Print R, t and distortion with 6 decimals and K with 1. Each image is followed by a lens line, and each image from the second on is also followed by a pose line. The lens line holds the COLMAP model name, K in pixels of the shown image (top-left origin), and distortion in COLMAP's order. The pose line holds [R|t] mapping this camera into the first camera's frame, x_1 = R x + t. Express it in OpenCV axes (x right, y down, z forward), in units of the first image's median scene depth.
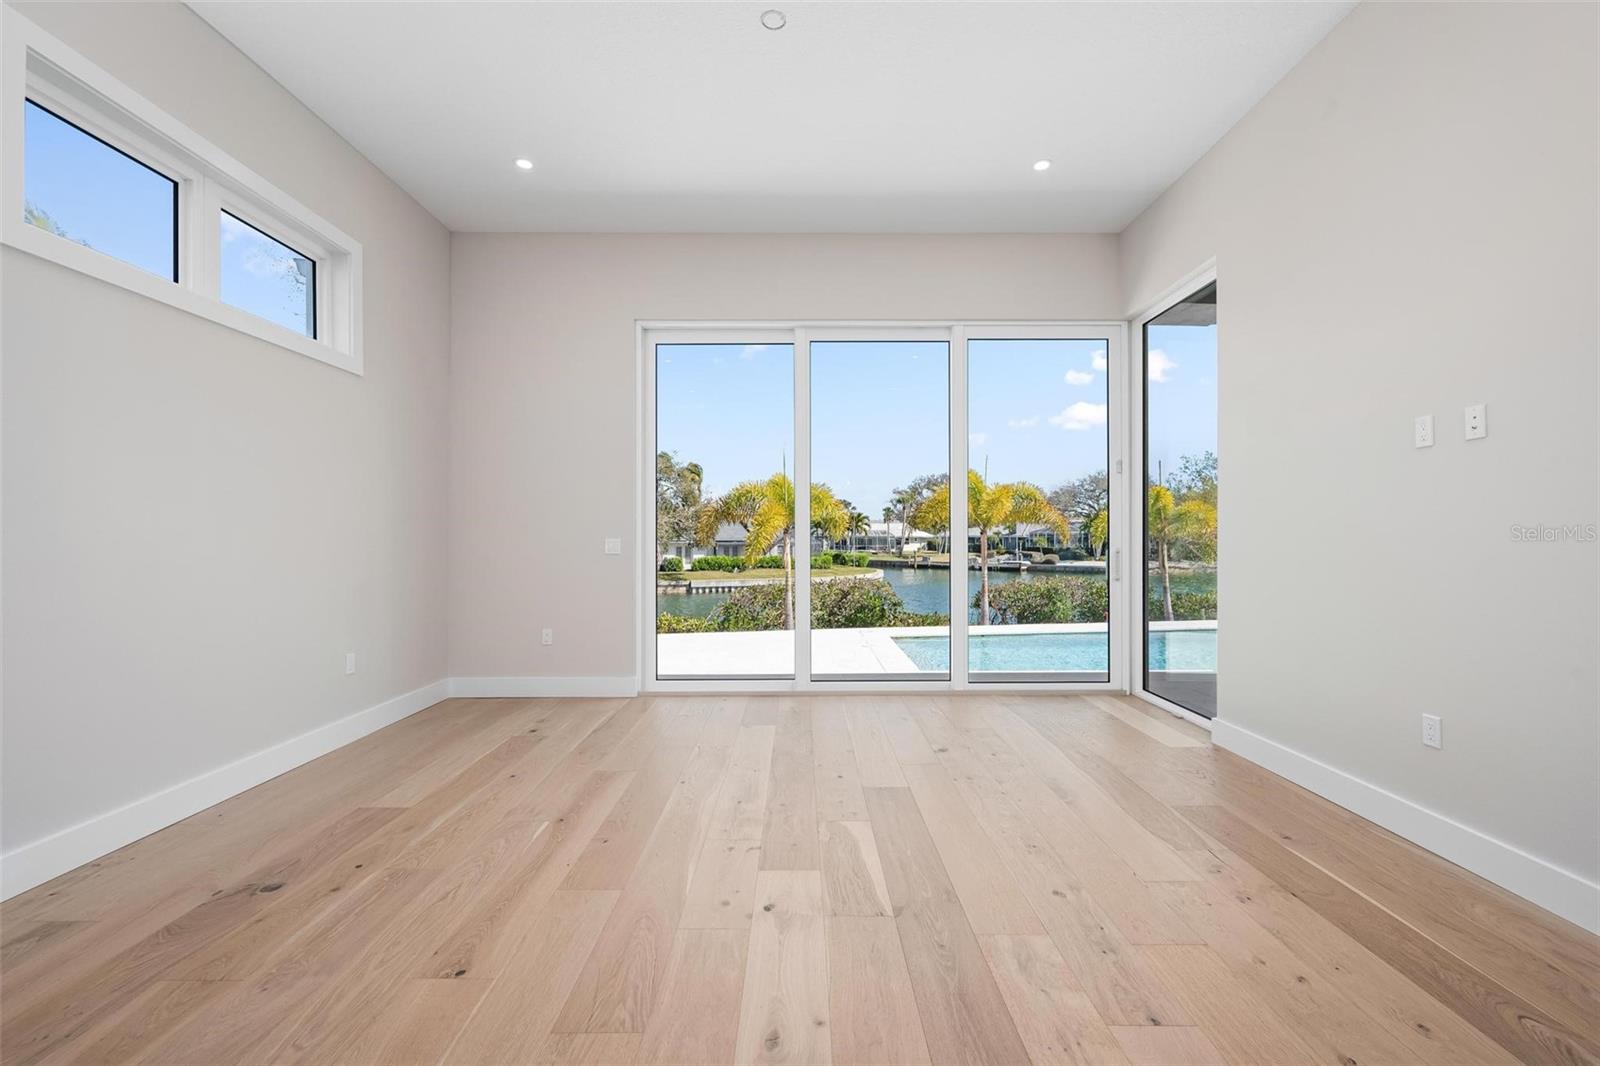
lens RADIAL K [[665.6, 0, 798.9], [0, 665.6, 538.4], [0, 0, 1]] dist [0.006409, -0.002534]
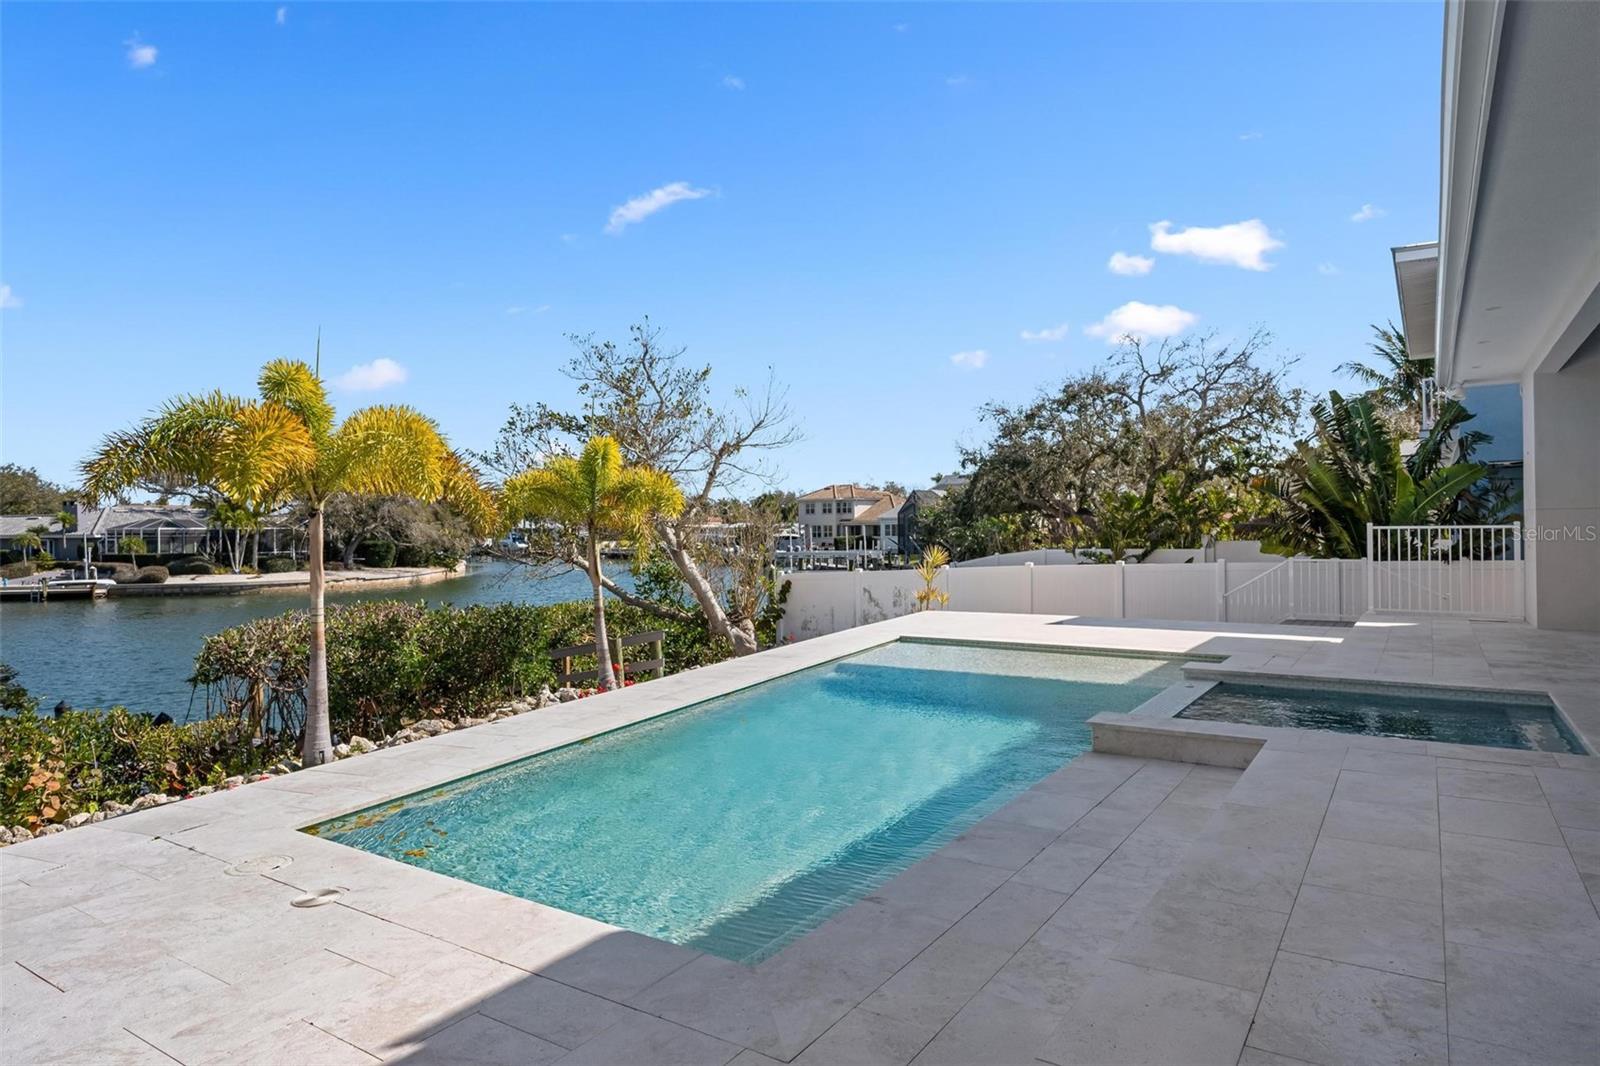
lens RADIAL K [[981.1, 0, 785.4], [0, 981.1, 536.1], [0, 0, 1]] dist [0.000530, 0.000236]
pose [[0.564866, -0.006734, 0.825155, -0.013873], [0.009261, 0.999955, 0.001820, 0.001549], [-0.825131, 0.006614, 0.564903, 0.067687]]
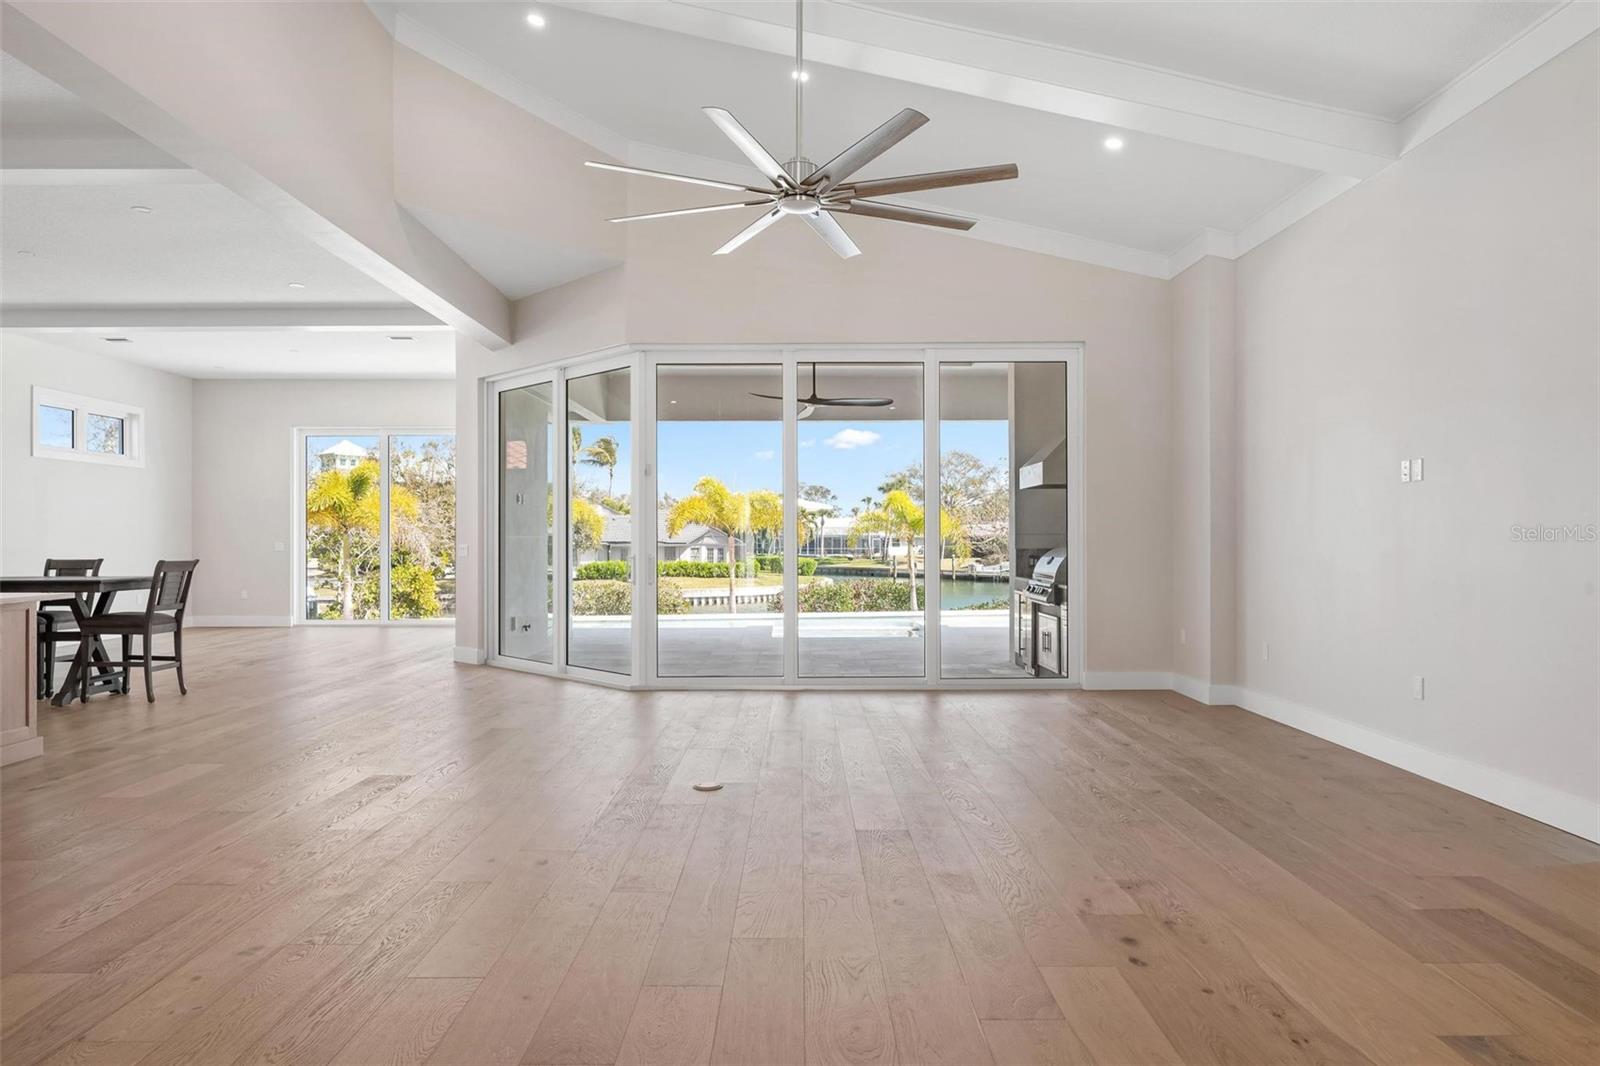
lens RADIAL K [[981.1, 0, 799.7], [0, 981.1, 531.8], [0, 0, 1]] dist [0.000530, 0.000236]
pose [[0.999989, -0.000763, -0.004631, 0.078601], [0.000735, 0.999982, -0.005925, -0.000999], [0.004635, 0.005922, 0.999972, -0.115097]]
